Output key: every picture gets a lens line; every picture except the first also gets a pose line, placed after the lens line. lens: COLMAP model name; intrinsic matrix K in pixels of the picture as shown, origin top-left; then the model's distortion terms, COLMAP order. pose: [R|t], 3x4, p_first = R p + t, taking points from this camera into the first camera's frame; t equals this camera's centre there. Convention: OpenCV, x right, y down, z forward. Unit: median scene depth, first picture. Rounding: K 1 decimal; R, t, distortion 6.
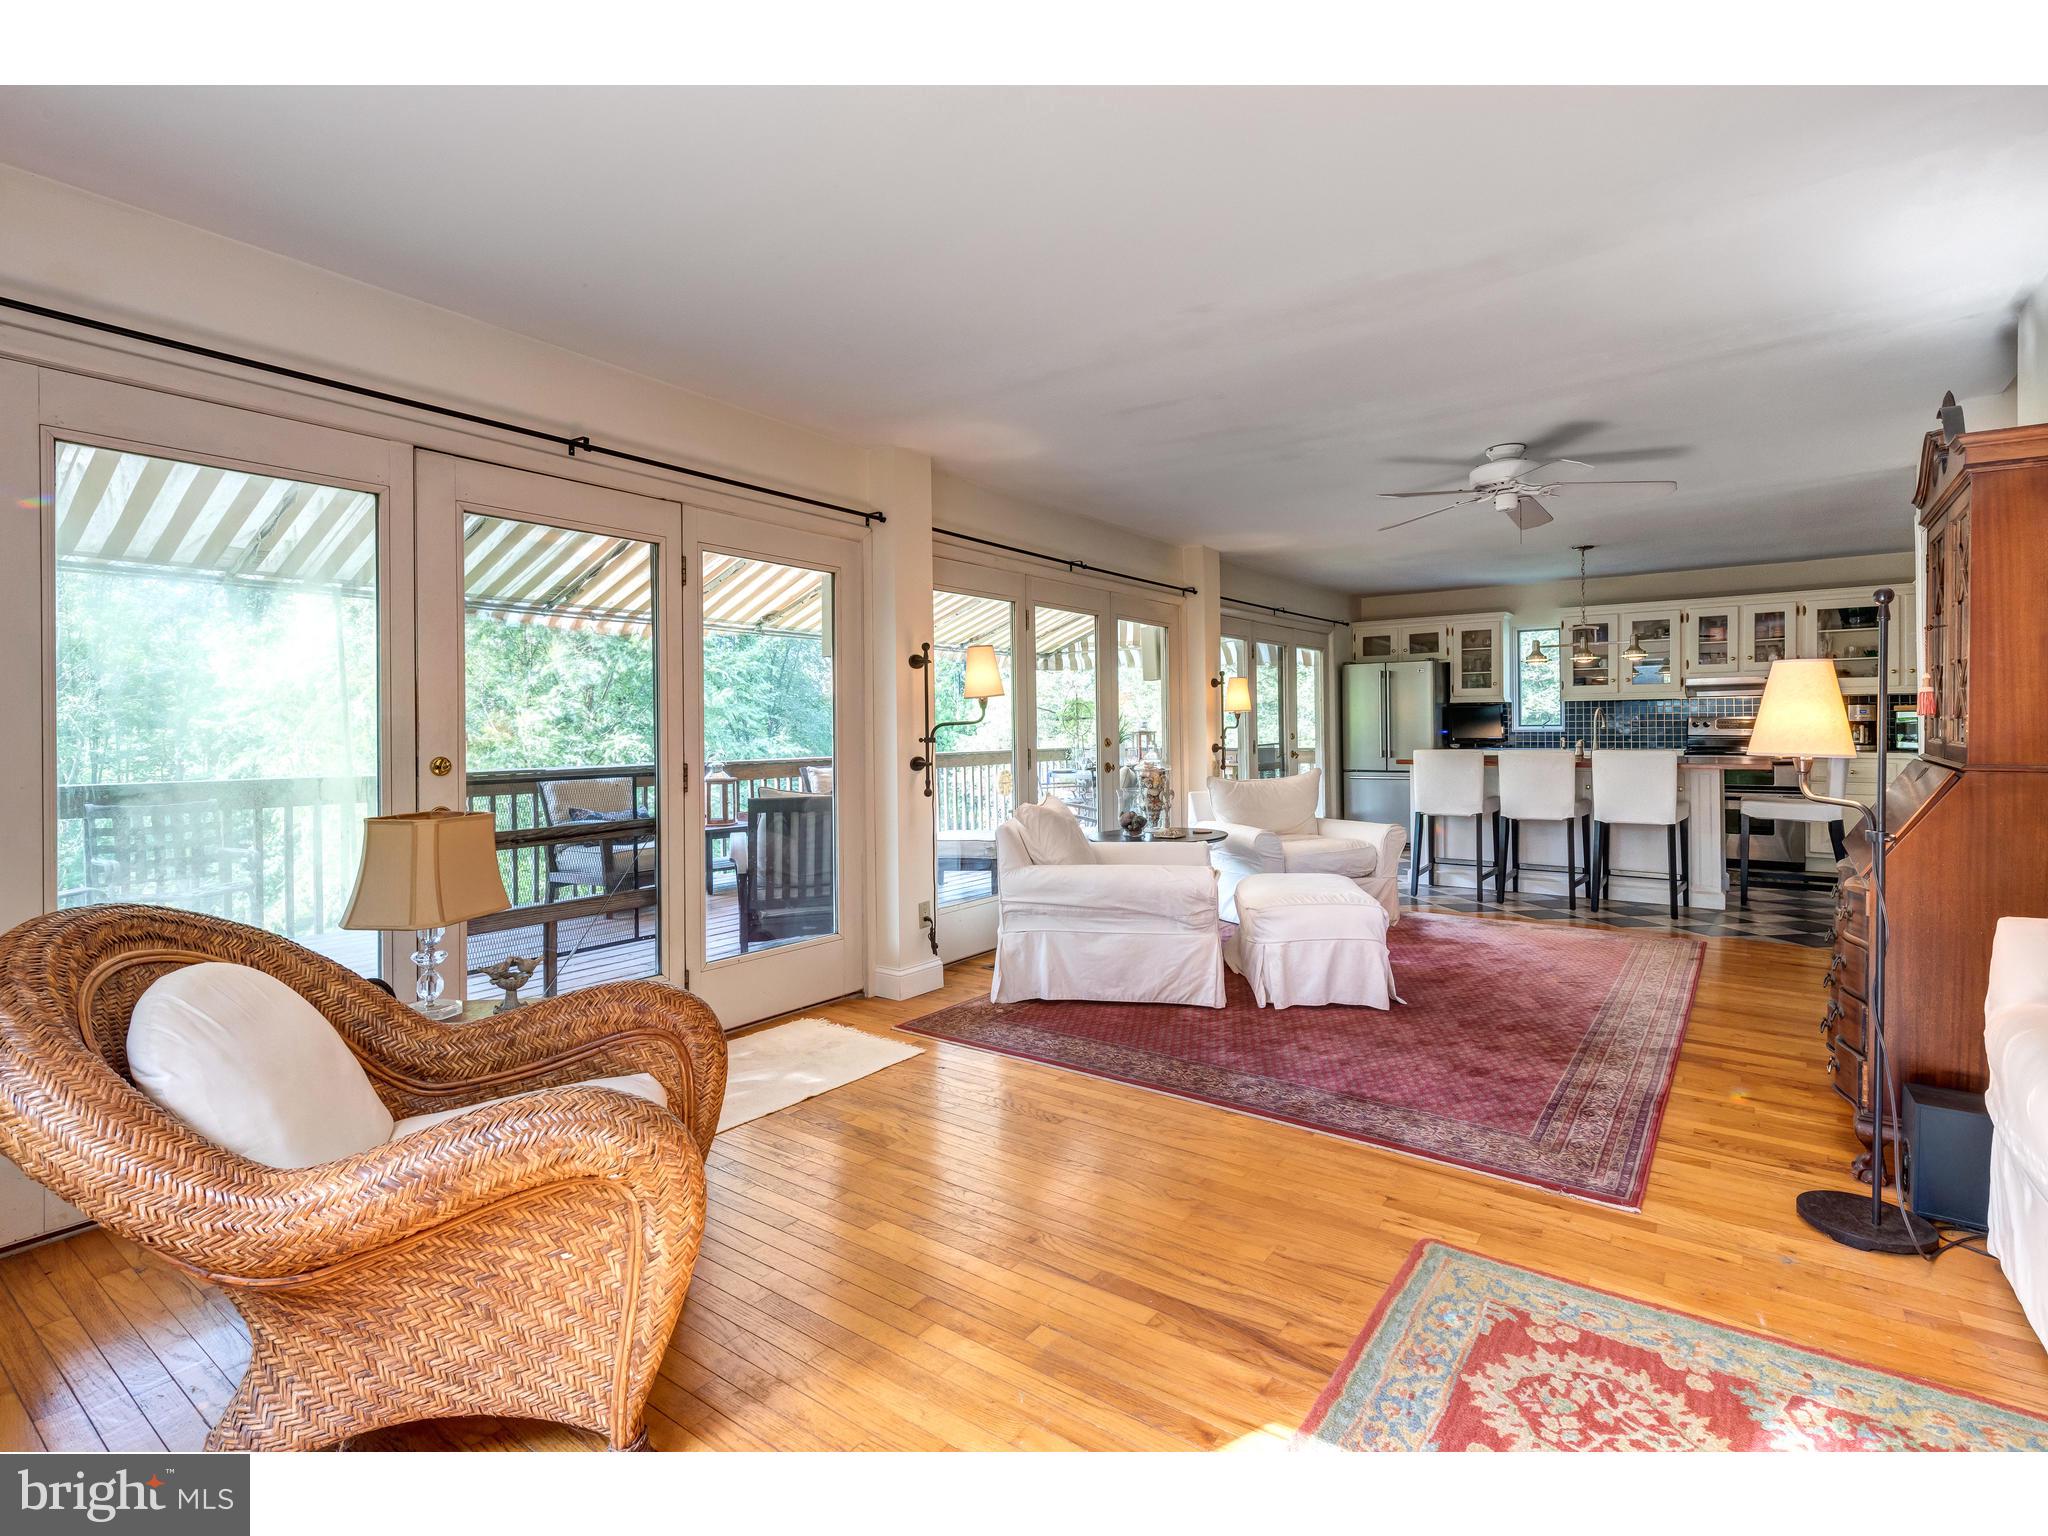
lens RADIAL K [[994.6, 0, 1028.4], [0, 994.6, 797.0], [0, 0, 1]] dist [0.001278, 0.000362]
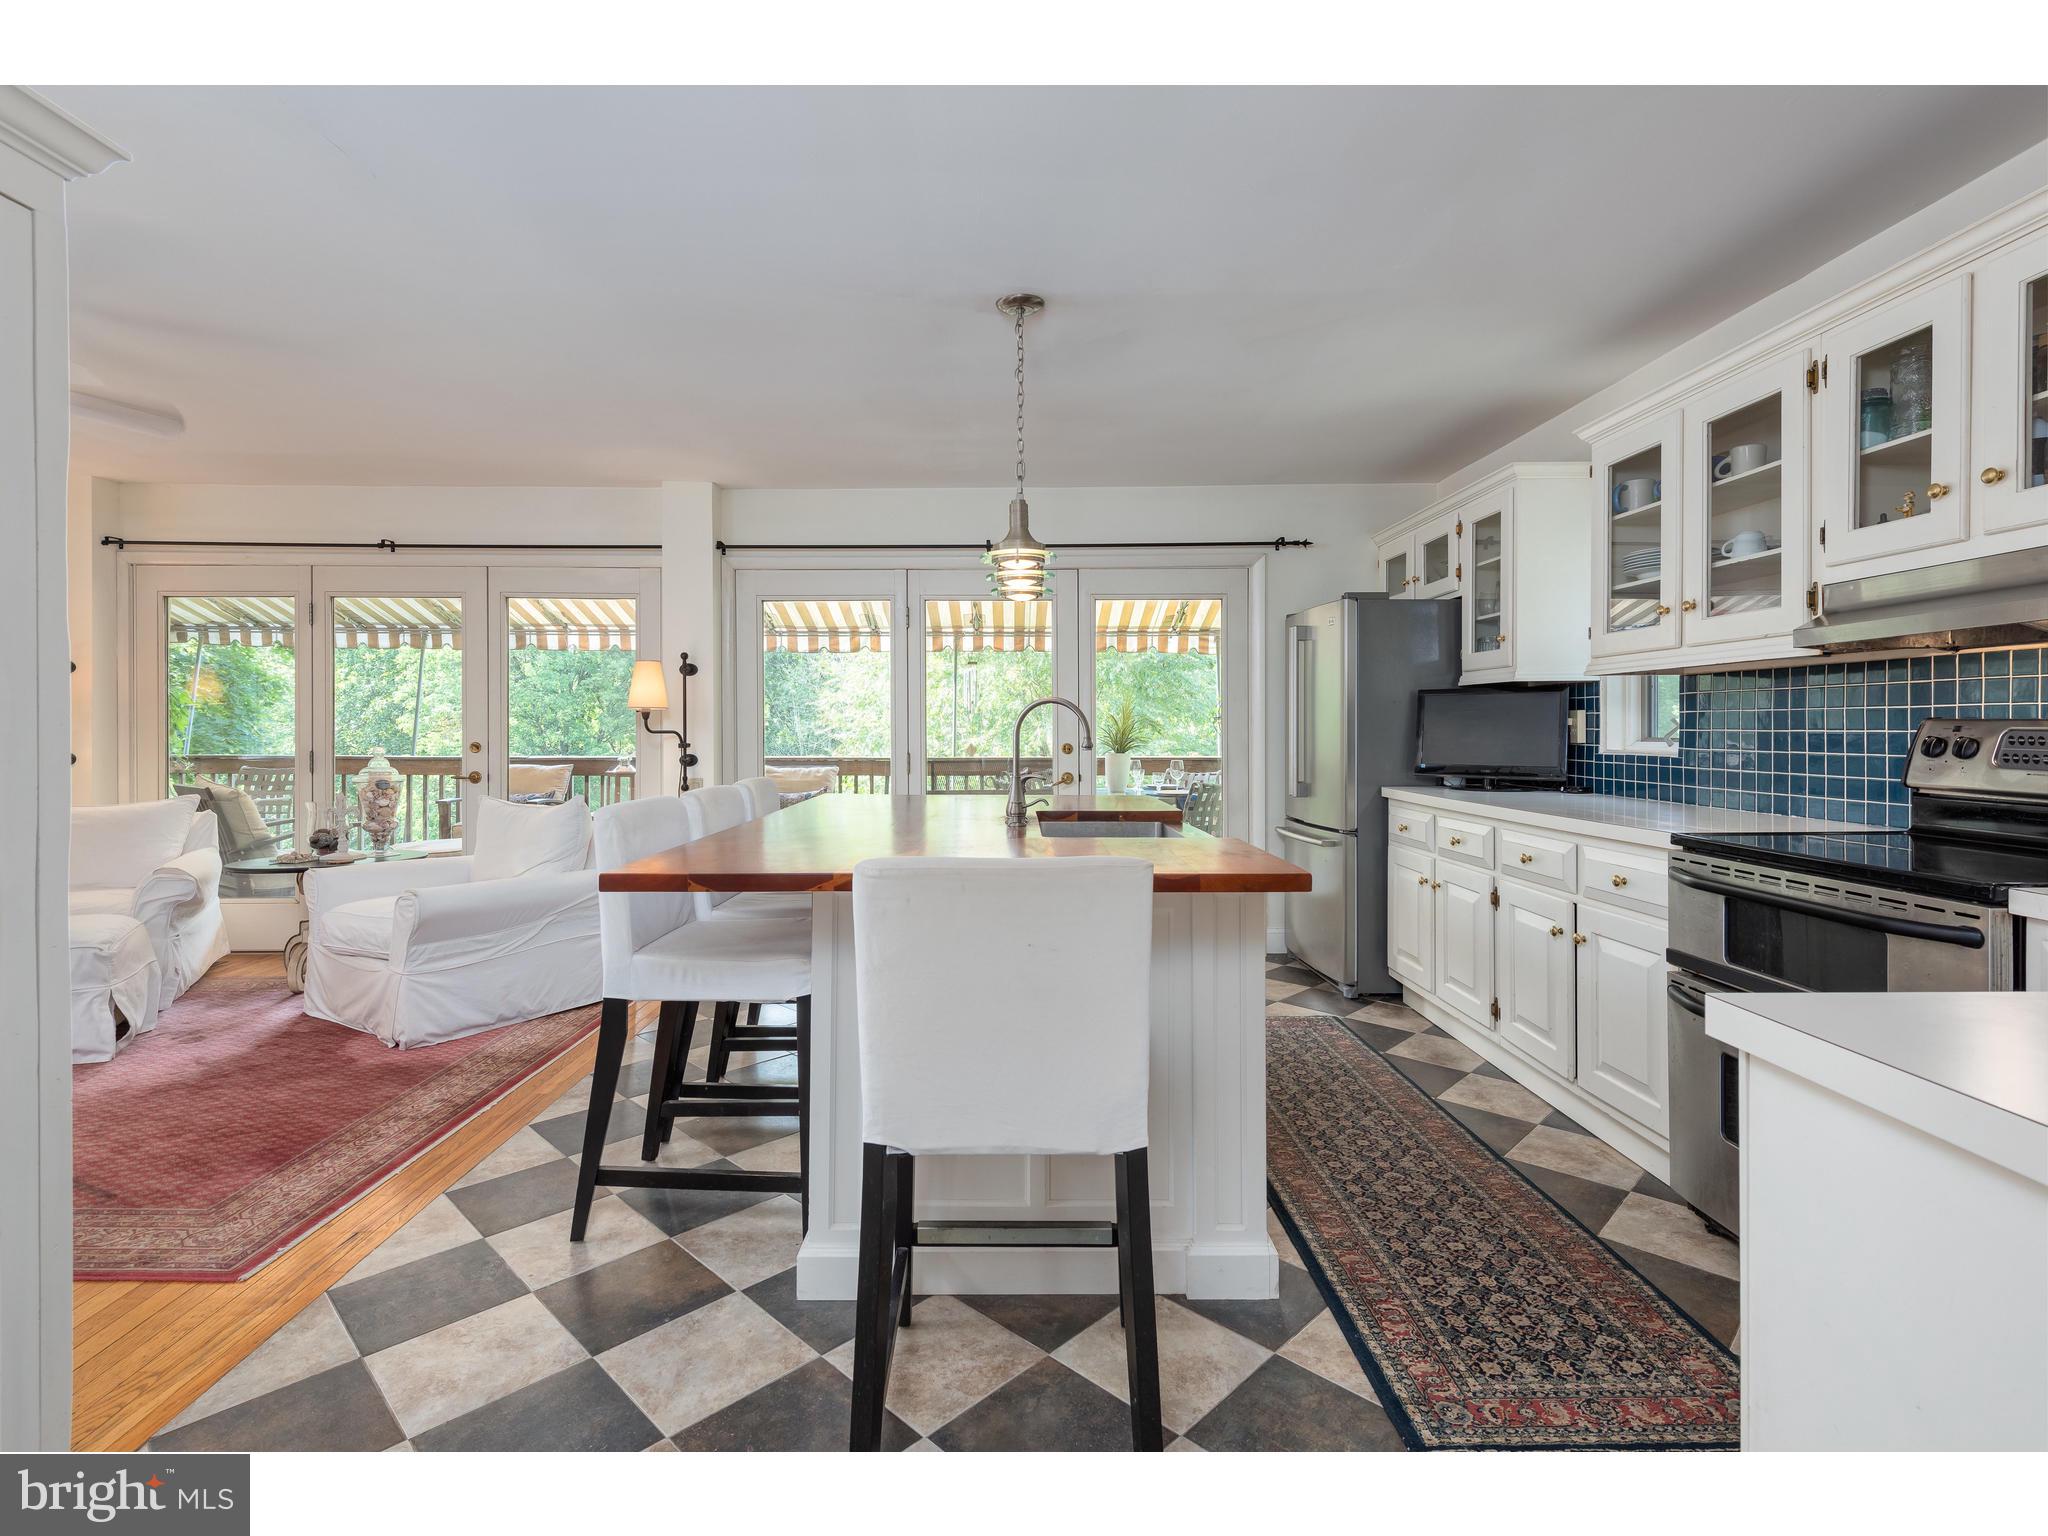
lens RADIAL K [[994.6, 0, 1028.4], [0, 994.6, 797.0], [0, 0, 1]] dist [0.001278, 0.000362]
pose [[0.613174, 0.067163, -0.787088, 1.612902], [-0.064107, 0.997323, 0.035160, -0.115444], [0.787343, 0.028899, 0.615838, 1.384669]]
